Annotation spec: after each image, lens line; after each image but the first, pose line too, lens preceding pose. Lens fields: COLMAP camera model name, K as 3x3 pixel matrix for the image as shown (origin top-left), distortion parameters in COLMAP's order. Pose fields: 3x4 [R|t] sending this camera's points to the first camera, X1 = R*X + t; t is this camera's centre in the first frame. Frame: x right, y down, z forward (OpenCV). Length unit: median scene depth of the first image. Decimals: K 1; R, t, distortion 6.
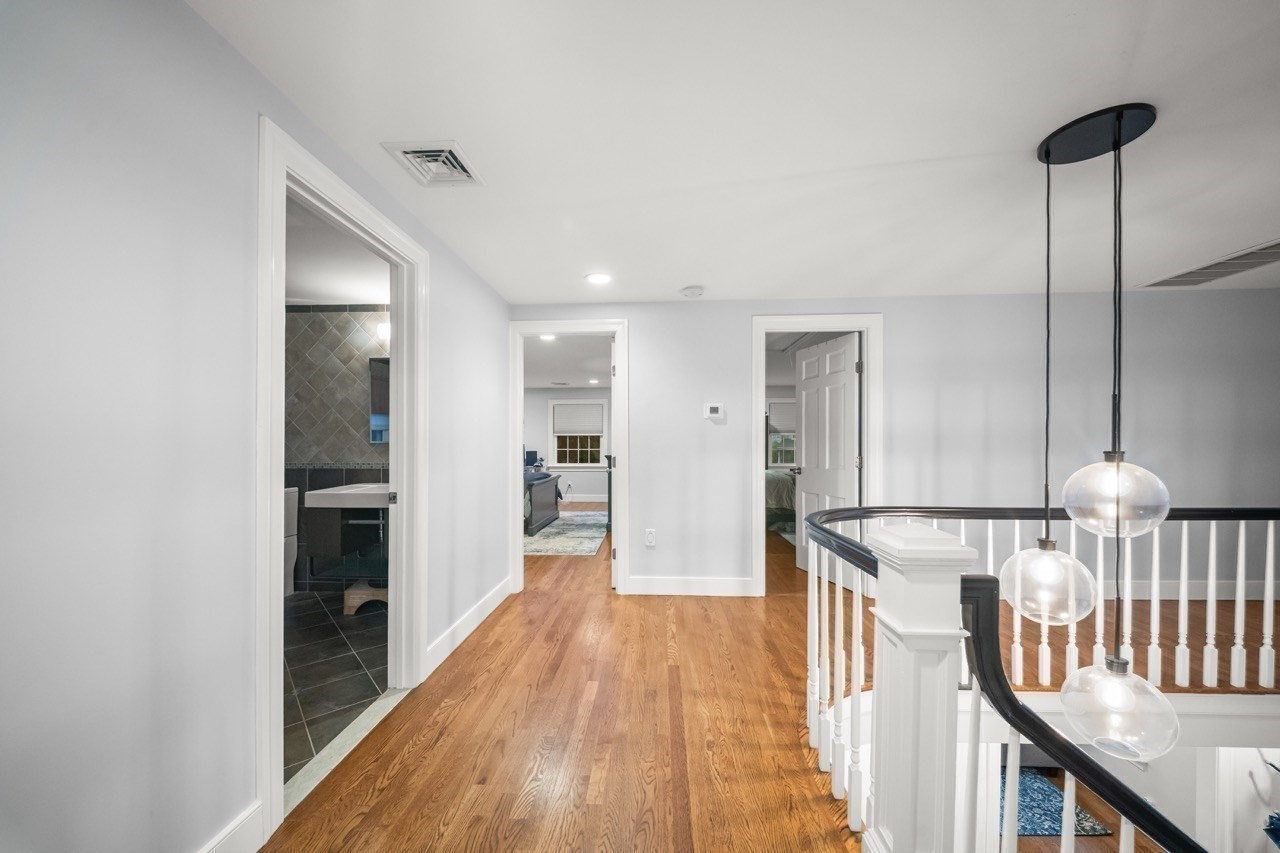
lens RADIAL K [[461.7, 0, 636.3], [0, 461.7, 444.1], [0, 0, 1]] dist [-0.000130, -0.000005]
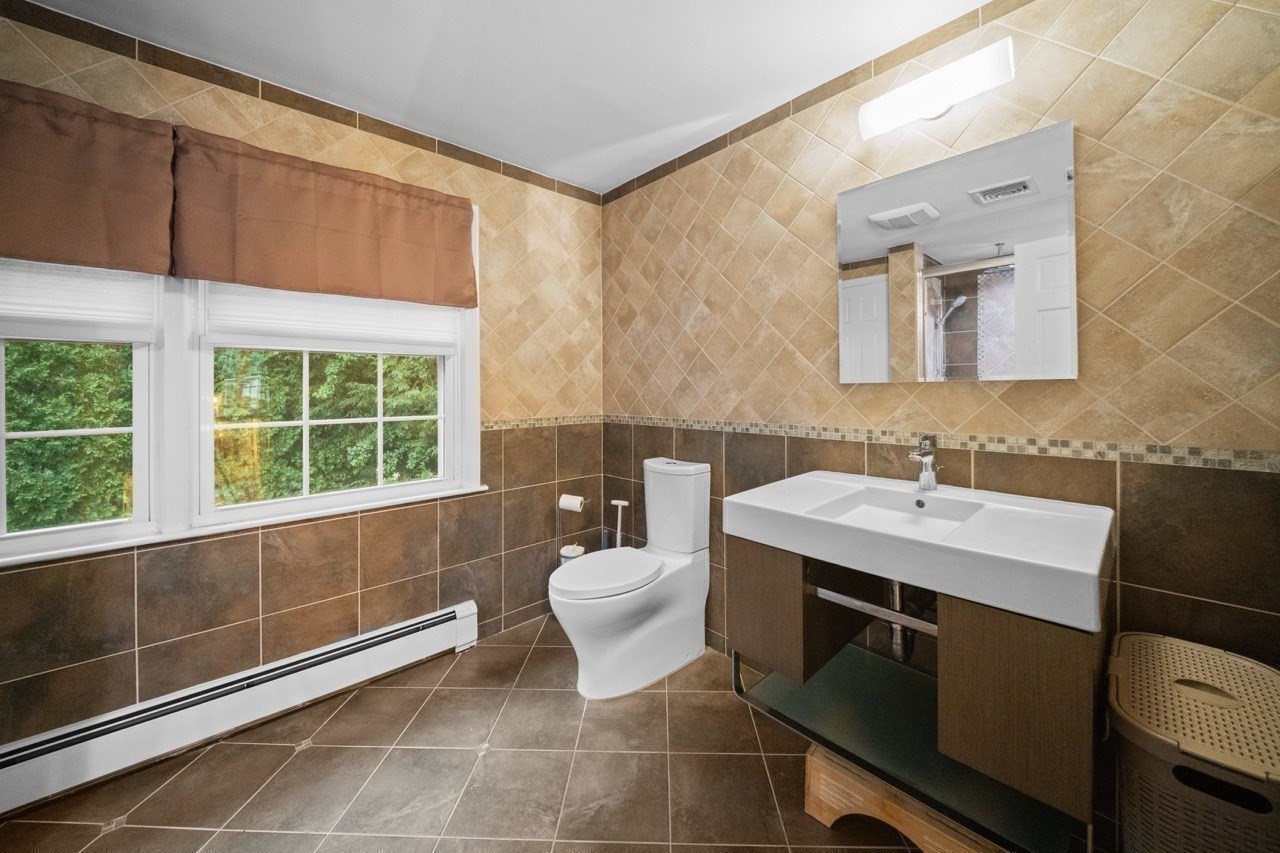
lens RADIAL K [[465.9, 0, 643.0], [0, 465.9, 391.6], [0, 0, 1]] dist [-0.001013, -0.000120]
pose [[0.712564, -0.003759, -0.701597, -0.391569], [0.006390, 0.999979, 0.001133, 0.003675], [0.701578, -0.005290, 0.712573, 0.537130]]
